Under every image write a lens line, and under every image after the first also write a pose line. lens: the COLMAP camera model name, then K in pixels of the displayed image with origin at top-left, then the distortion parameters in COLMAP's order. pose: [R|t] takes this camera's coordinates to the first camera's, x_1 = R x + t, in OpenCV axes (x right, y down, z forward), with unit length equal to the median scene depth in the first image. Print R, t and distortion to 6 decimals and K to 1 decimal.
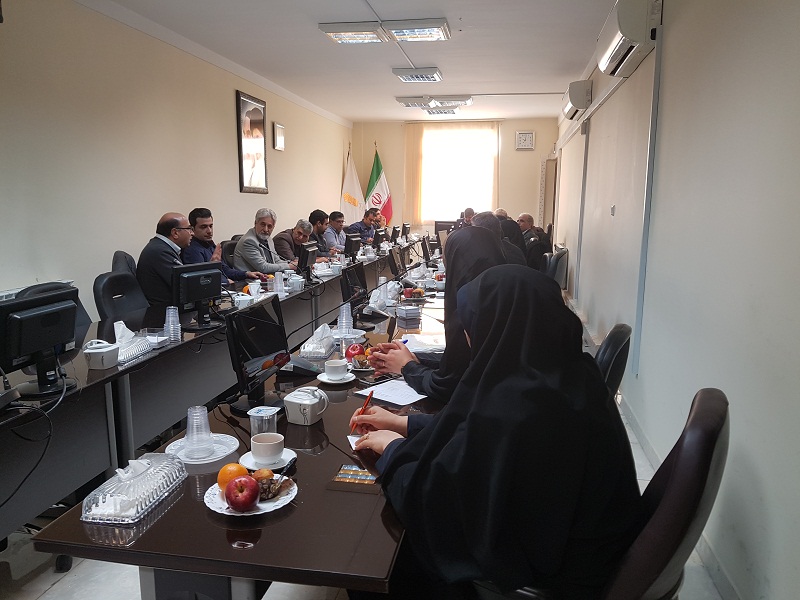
lens RADIAL K [[640.7, 0, 400.0], [0, 640.7, 300.0], [0, 0, 1]] dist [0.027030, -0.000527]
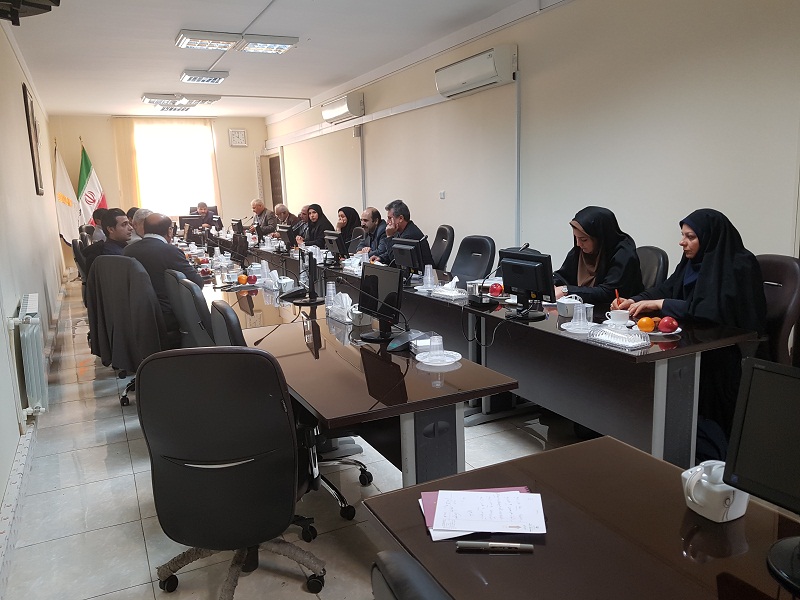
lens RADIAL K [[640.7, 0, 400.0], [0, 640.7, 300.0], [0, 0, 1]] dist [0.027030, -0.000527]
pose [[0.809622, -0.133985, 0.571455, -0.235330], [0.128784, 0.990423, 0.049759, 0.001756], [-0.572649, 0.033309, 0.819124, -0.025162]]
